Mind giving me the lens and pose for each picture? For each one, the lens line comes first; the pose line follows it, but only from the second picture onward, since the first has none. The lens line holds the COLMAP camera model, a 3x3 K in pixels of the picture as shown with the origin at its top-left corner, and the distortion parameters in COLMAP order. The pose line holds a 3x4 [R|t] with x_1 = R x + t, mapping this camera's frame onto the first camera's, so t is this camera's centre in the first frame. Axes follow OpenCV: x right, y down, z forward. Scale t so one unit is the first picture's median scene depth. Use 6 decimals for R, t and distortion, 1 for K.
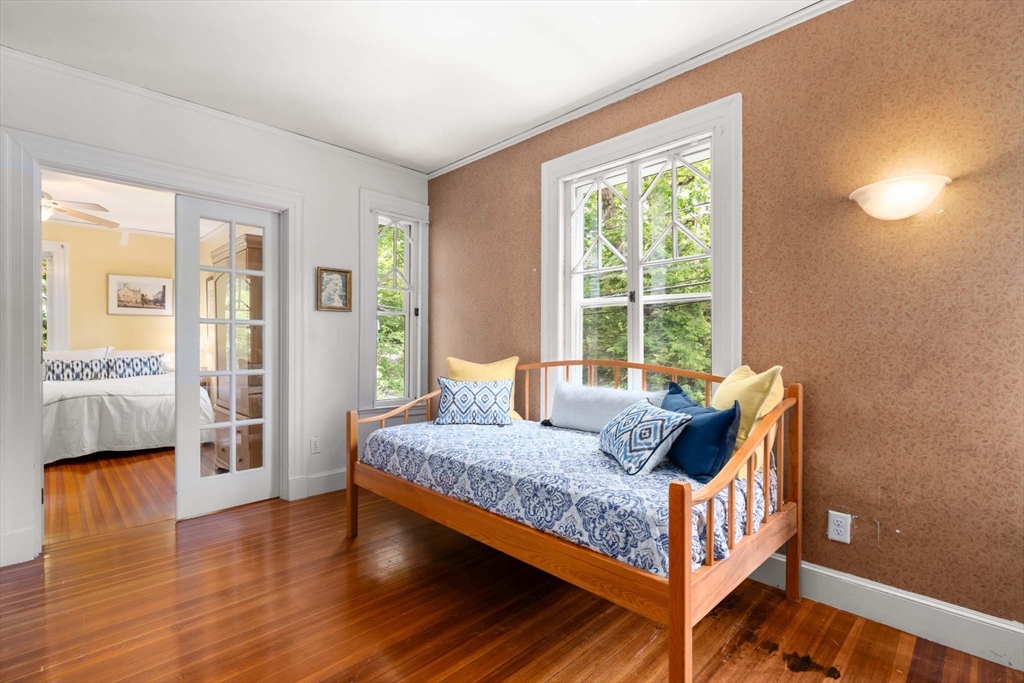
lens RADIAL K [[468.3, 0, 516.5], [0, 468.3, 345.6], [0, 0, 1]] dist [0.001545, 0.001361]
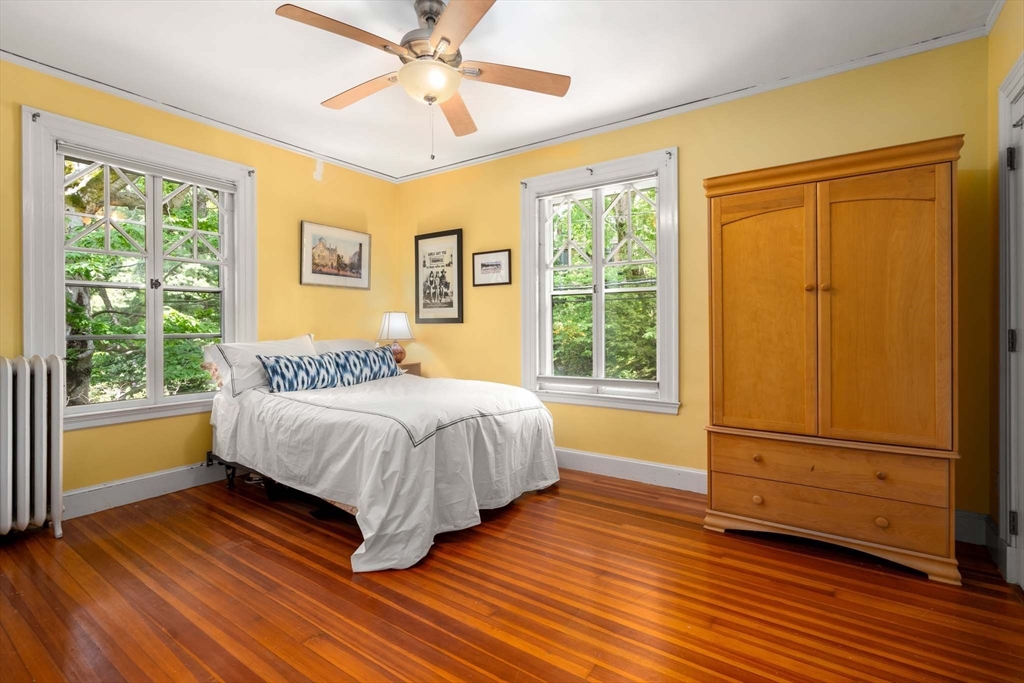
lens RADIAL K [[468.3, 0, 509.2], [0, 468.3, 330.9], [0, 0, 1]] dist [0.001545, 0.001361]
pose [[0.984386, -0.009530, 0.175764, -0.732353], [0.009812, 0.999952, -0.000740, 0.001144], [-0.175748, 0.002453, 0.984432, 0.327673]]
